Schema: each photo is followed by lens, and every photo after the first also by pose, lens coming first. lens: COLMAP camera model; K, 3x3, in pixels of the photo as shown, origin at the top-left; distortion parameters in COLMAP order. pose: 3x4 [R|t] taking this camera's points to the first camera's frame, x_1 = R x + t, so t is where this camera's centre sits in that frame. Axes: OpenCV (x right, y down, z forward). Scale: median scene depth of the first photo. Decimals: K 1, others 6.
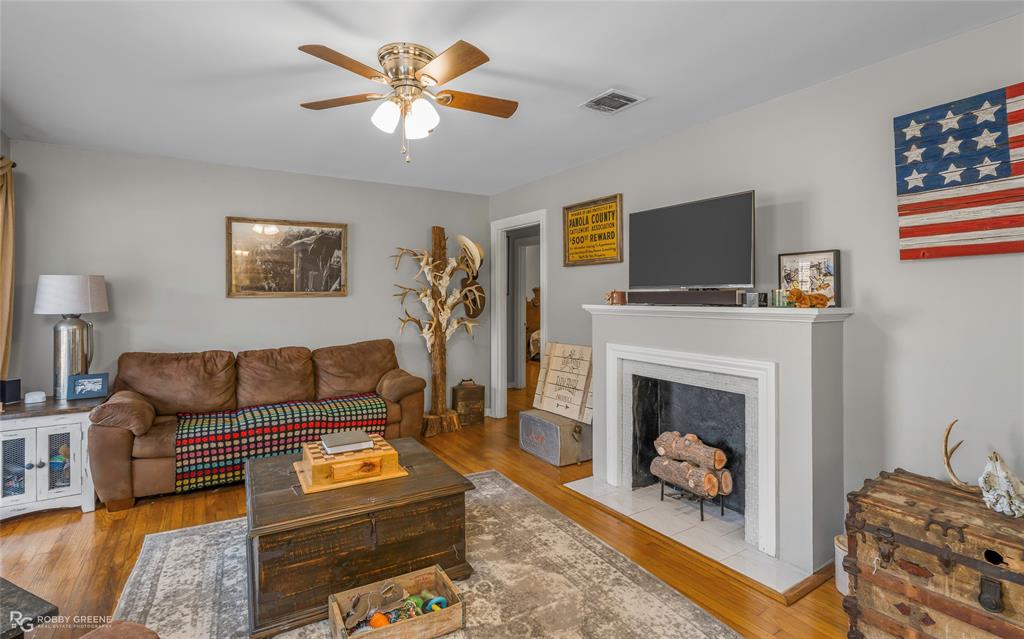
lens RADIAL K [[494.1, 0, 515.9], [0, 494.1, 287.6], [0, 0, 1]] dist [-0.005358, 0.002689]
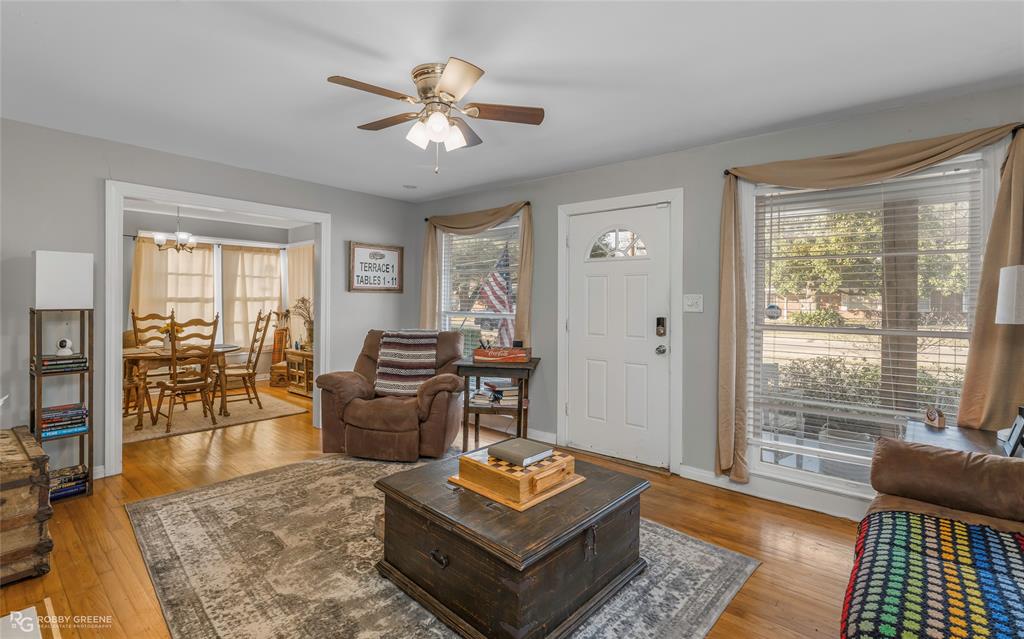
lens RADIAL K [[460.8, 0, 509.7], [0, 460.8, 300.5], [0, 0, 1]] dist [-0.001075, 0.000031]
pose [[-0.955899, -0.002540, -0.293684, -0.043068], [0.000351, 0.999952, -0.009789, 0.023824], [0.293695, -0.009460, -0.955852, 1.227460]]
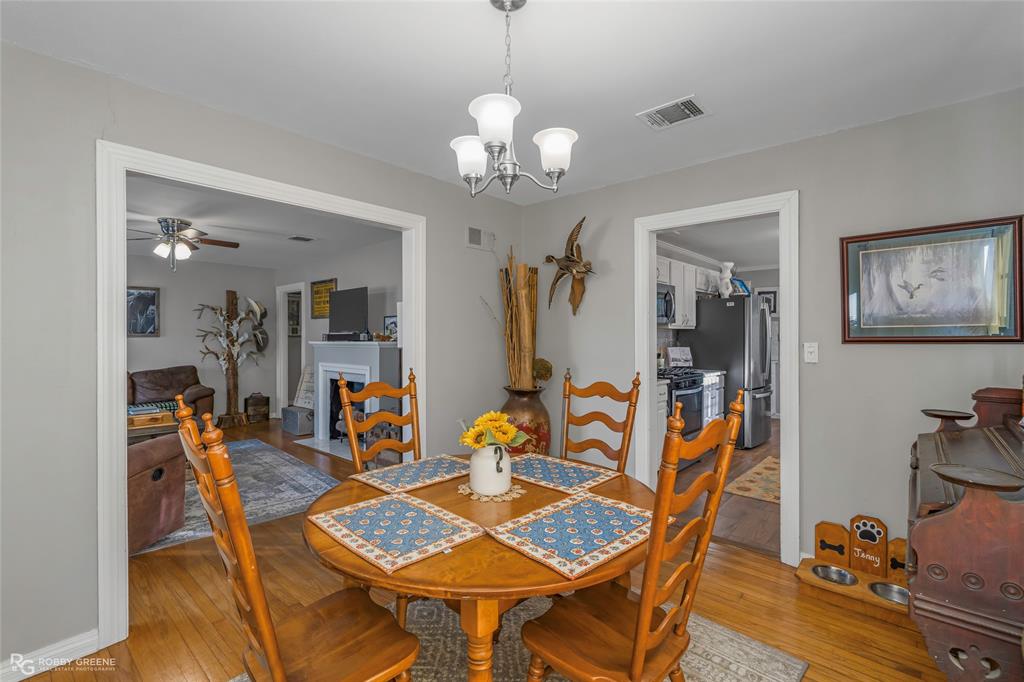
lens RADIAL K [[466.7, 0, 514.5], [0, 466.7, 335.4], [0, 0, 1]] dist [-0.004837, 0.000964]
pose [[0.964988, 0.001186, 0.262293, 0.395532], [-0.004466, 0.999919, 0.011910, -0.009971], [-0.262257, -0.012664, 0.964915, -0.779364]]
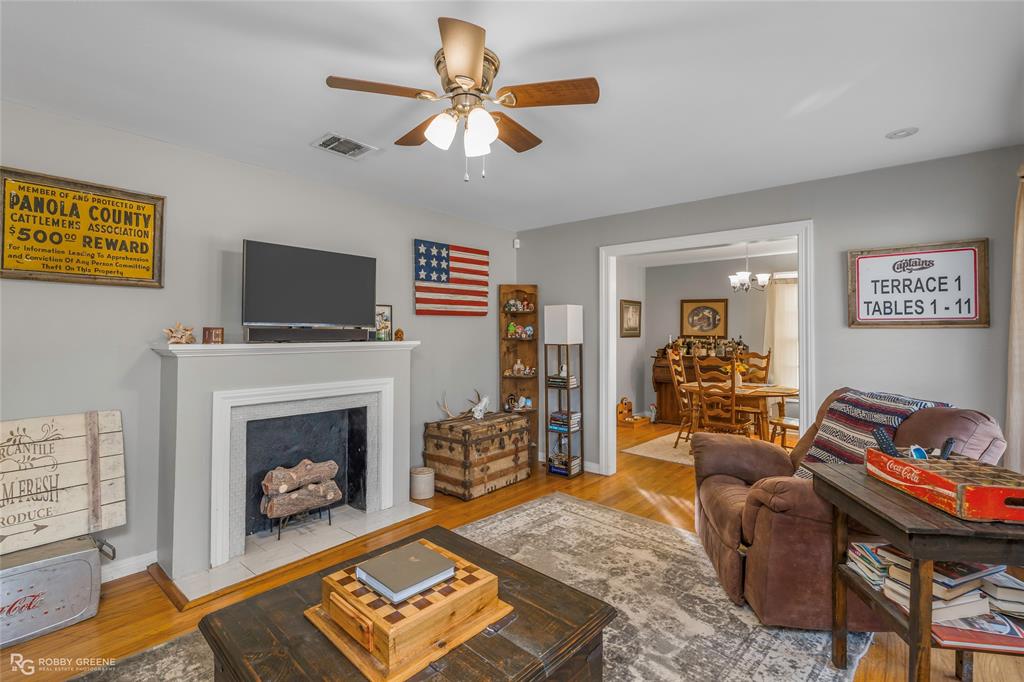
lens RADIAL K [[466.7, 0, 516.1], [0, 466.7, 323.2], [0, 0, 1]] dist [-0.004837, 0.000964]
pose [[-0.296904, 0.024334, 0.954597, -0.630526], [-0.017212, 0.999376, -0.030829, 0.015206], [-0.954752, -0.025584, -0.296300, 0.702990]]
